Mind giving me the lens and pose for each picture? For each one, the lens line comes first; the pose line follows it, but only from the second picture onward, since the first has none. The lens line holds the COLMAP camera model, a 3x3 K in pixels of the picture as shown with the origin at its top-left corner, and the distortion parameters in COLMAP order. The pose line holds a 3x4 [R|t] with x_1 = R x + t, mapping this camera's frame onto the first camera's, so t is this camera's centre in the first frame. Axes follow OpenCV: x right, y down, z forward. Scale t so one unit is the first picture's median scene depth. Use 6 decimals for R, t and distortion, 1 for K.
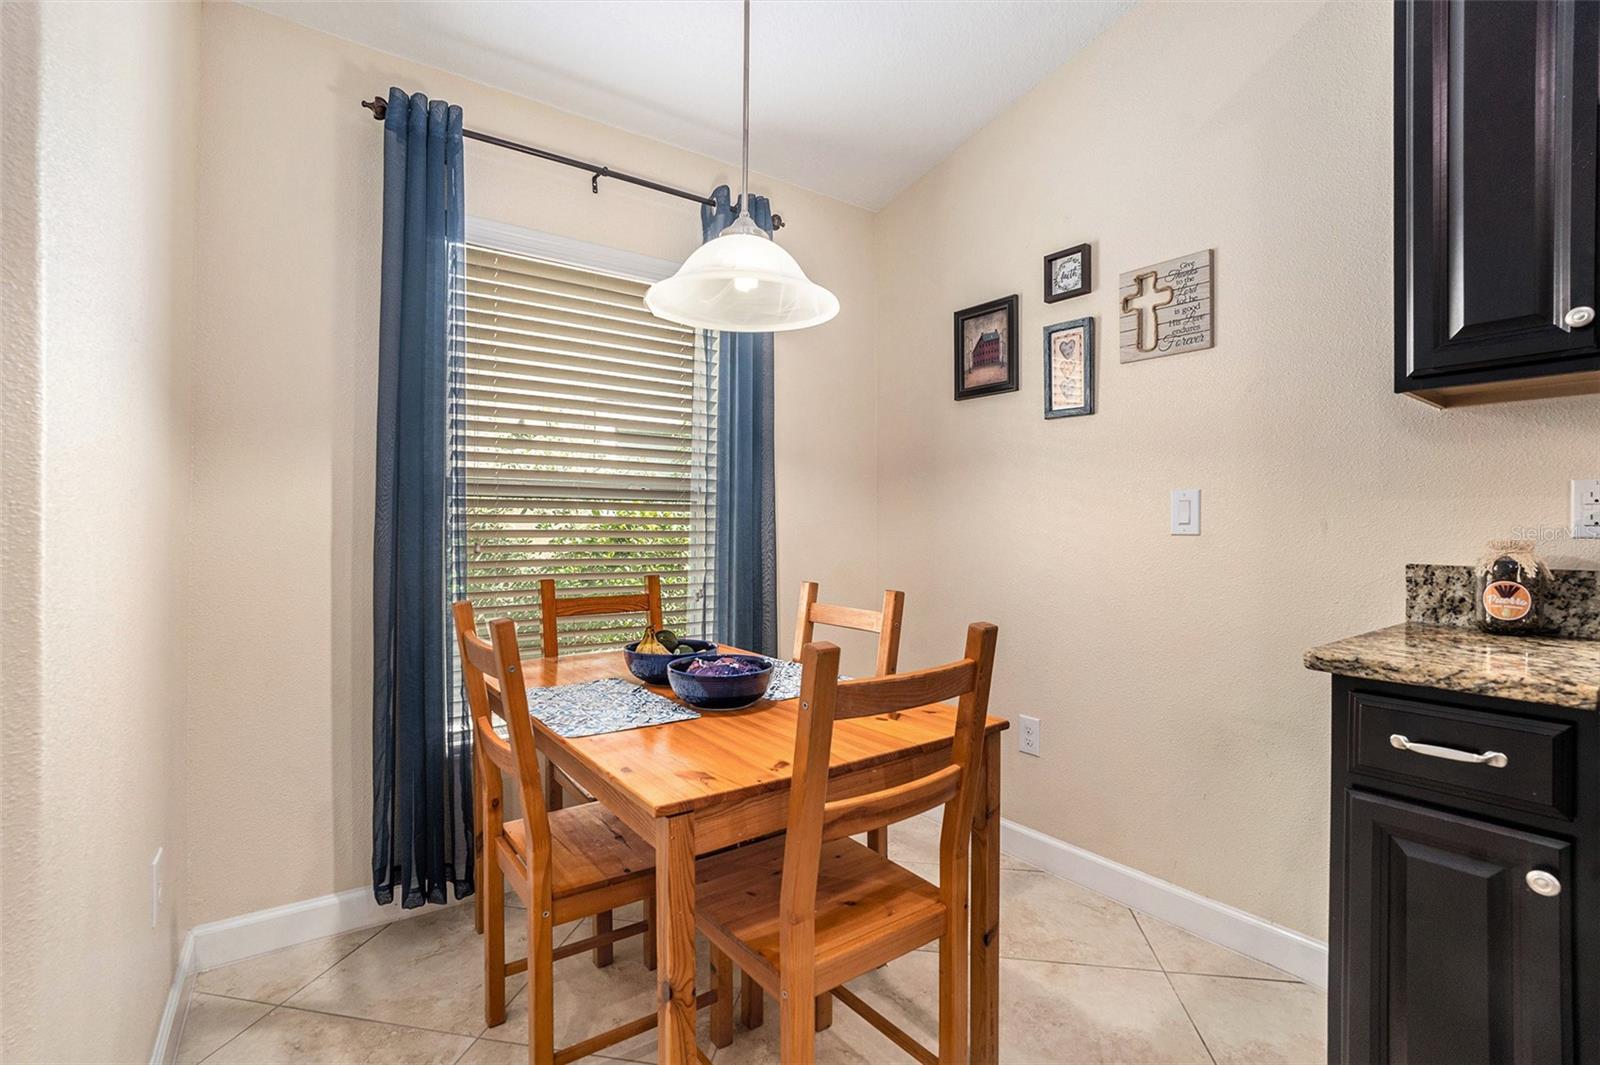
lens RADIAL K [[723.7, 0, 800.0], [0, 723.7, 532.5], [0, 0, 1]] dist [-0.072764, 0.023363]
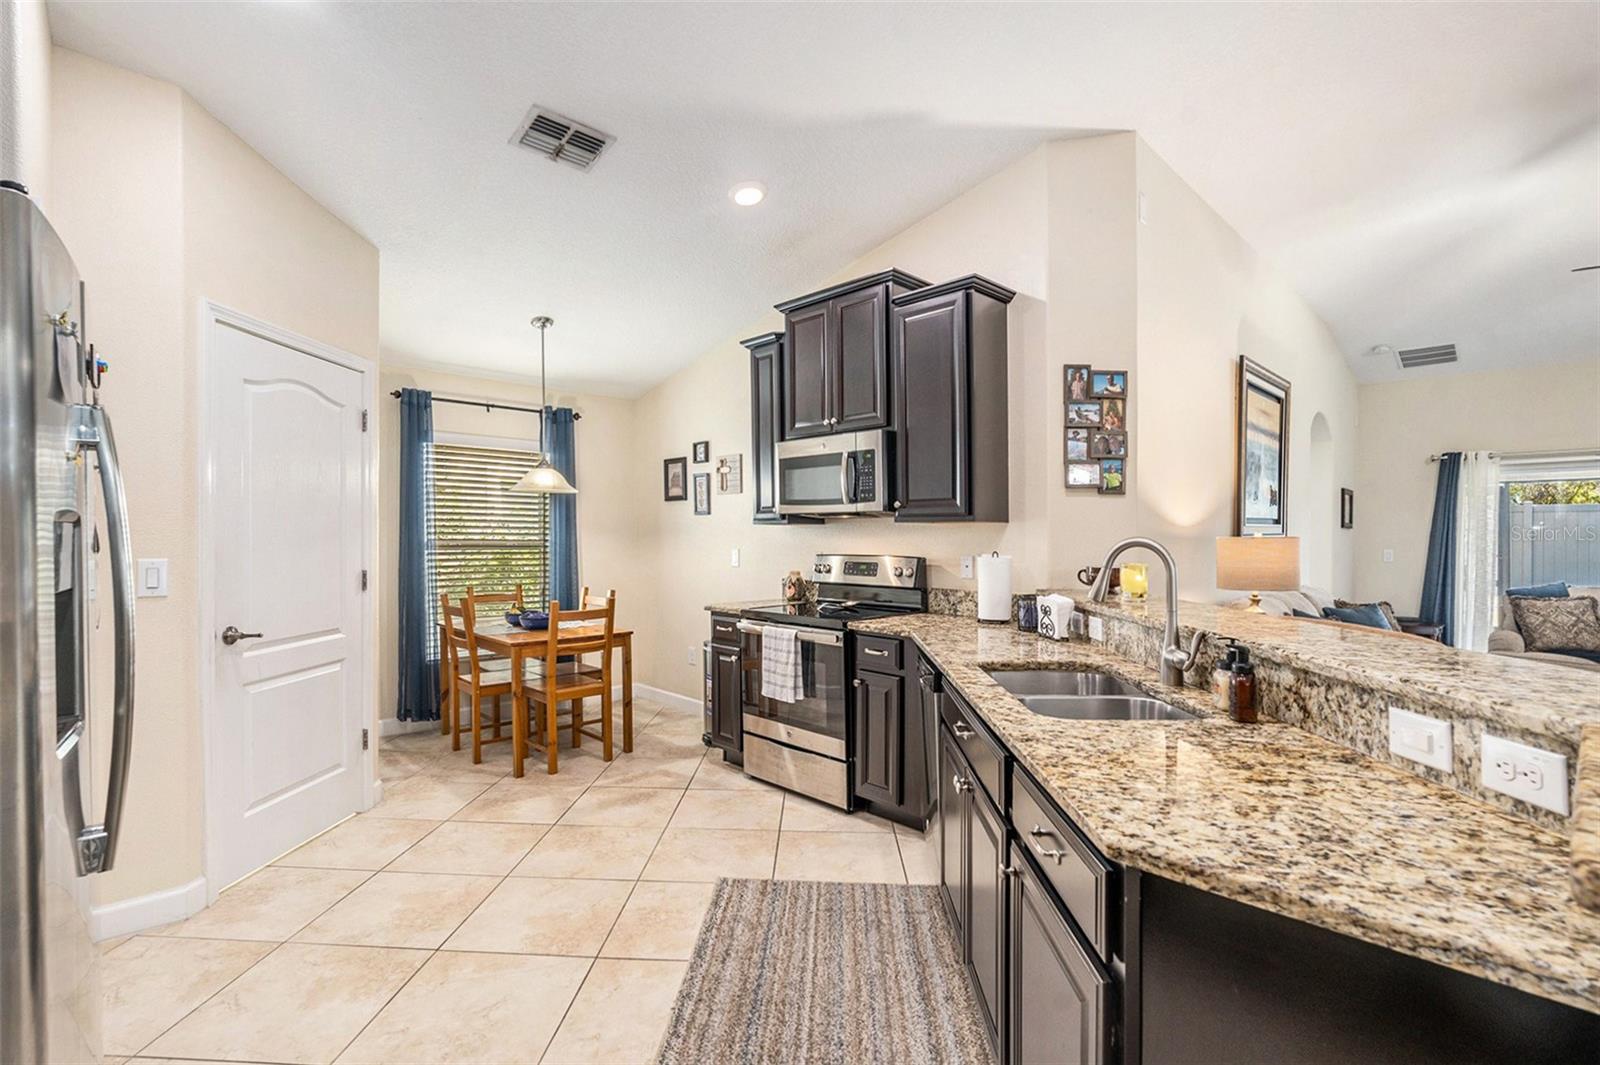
lens RADIAL K [[720.4, 0, 791.9], [0, 720.4, 535.0], [0, 0, 1]] dist [-0.053598, 0.017033]
pose [[0.990538, -0.005959, 0.137108, 0.544800], [0.005899, 0.999982, 0.000842, -0.149693], [-0.137111, -0.000025, 0.990556, -2.145580]]
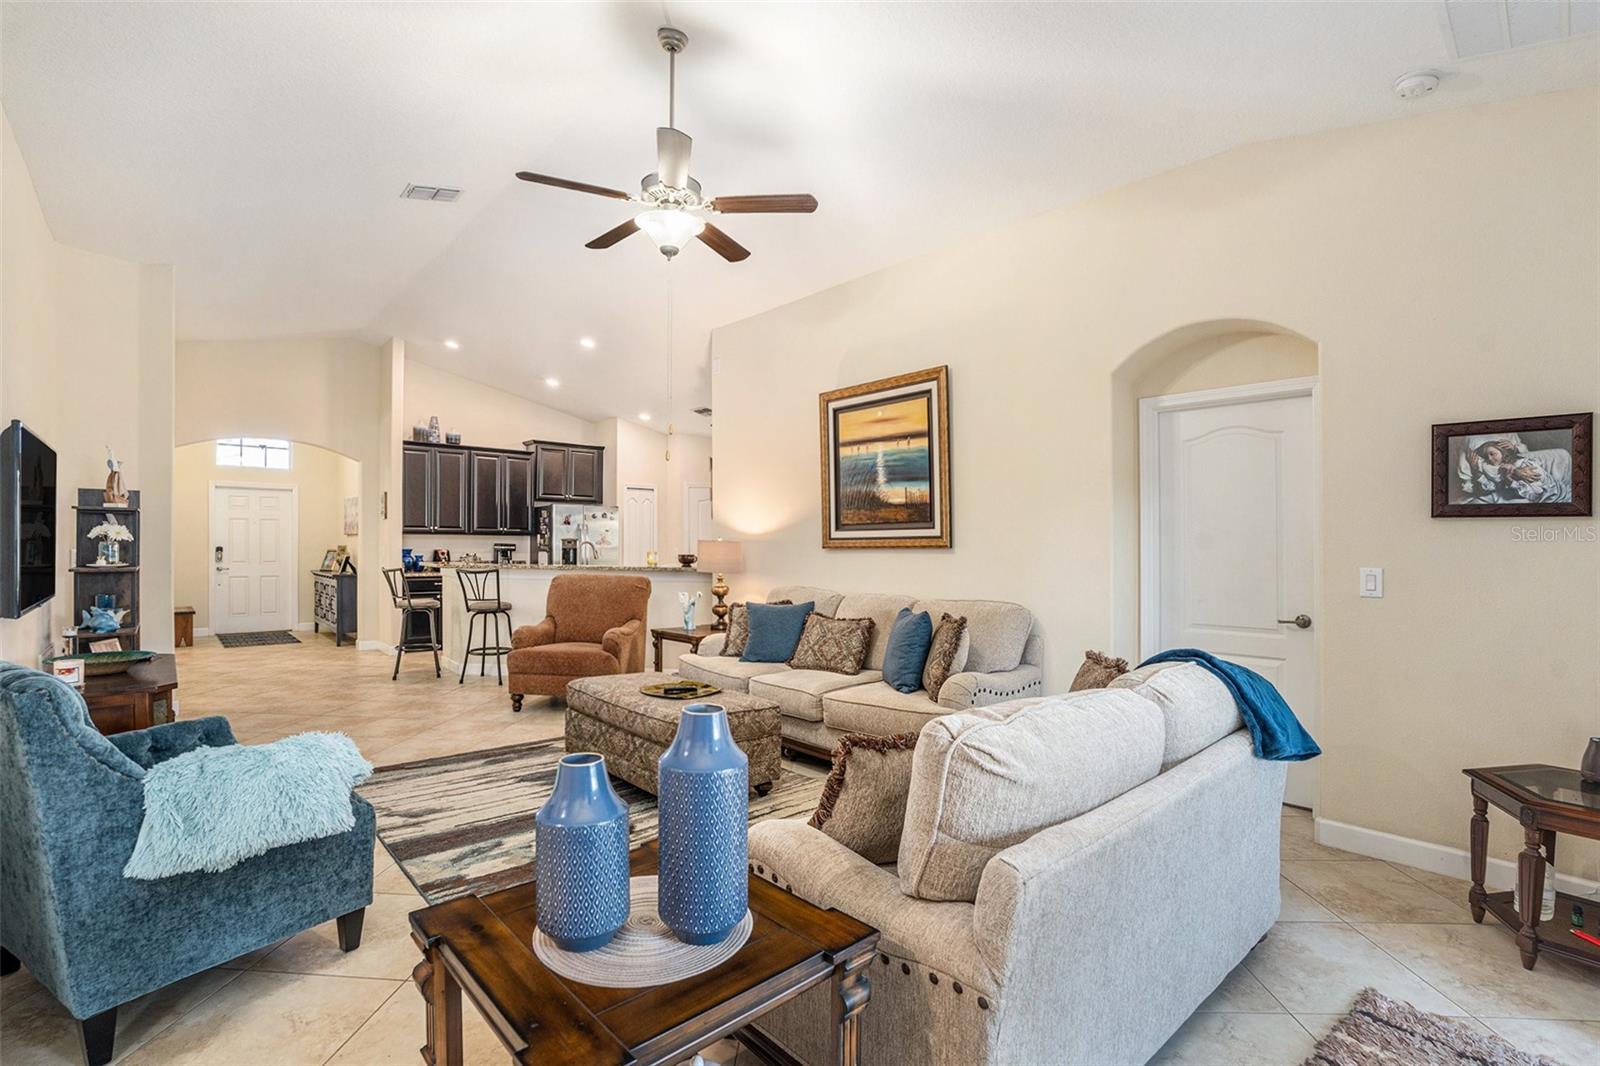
lens RADIAL K [[746.5, 0, 789.8], [0, 746.5, 537.0], [0, 0, 1]] dist [-0.057479, 0.026448]
pose [[0.110319, -0.014983, -0.993783, 6.677974], [-0.007514, 0.999845, -0.015909, -0.082777], [0.993868, 0.009222, 0.110189, -0.042407]]
